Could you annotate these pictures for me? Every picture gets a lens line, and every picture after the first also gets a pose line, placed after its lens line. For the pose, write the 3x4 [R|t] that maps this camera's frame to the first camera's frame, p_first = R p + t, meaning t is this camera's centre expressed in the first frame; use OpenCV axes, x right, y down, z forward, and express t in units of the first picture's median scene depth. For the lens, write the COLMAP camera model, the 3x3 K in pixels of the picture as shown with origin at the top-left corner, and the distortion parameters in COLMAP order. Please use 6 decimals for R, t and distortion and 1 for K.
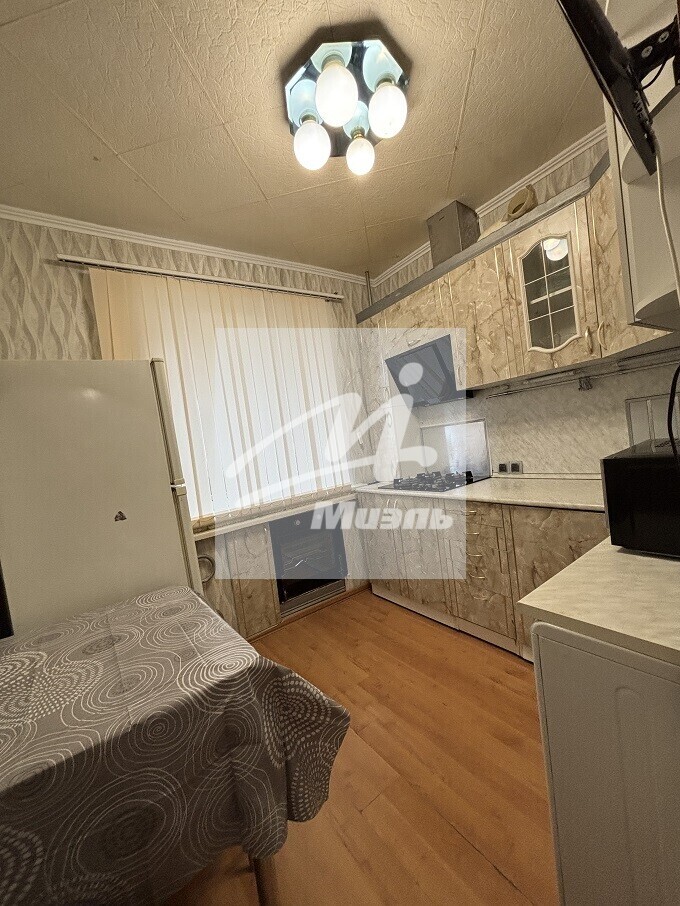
lens RADIAL K [[365.6, 0, 341.6], [0, 365.6, 453.1], [0, 0, 1]] dist [-0.000898, 0.000154]
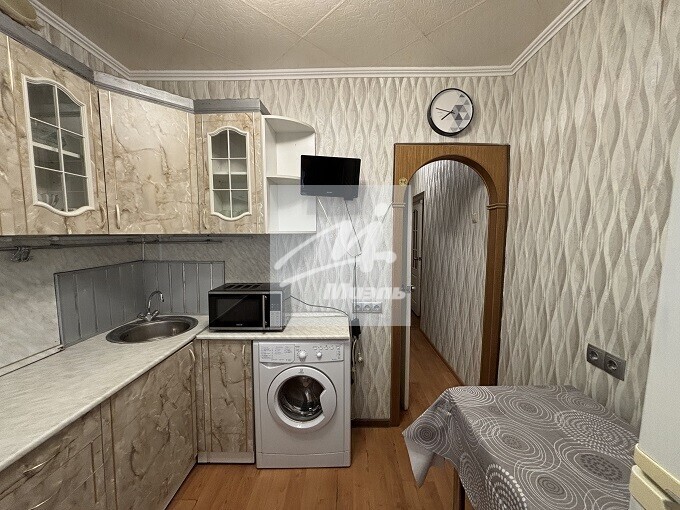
lens RADIAL K [[273.3, 0, 339.9], [0, 273.3, 254.1], [0, 0, 1]] dist [0.000145, -0.000103]
pose [[-0.791660, 0.084266, 0.605123, -0.298436], [0.129790, 0.991032, 0.031793, -0.110011], [-0.597017, 0.103708, -0.795497, 1.028467]]
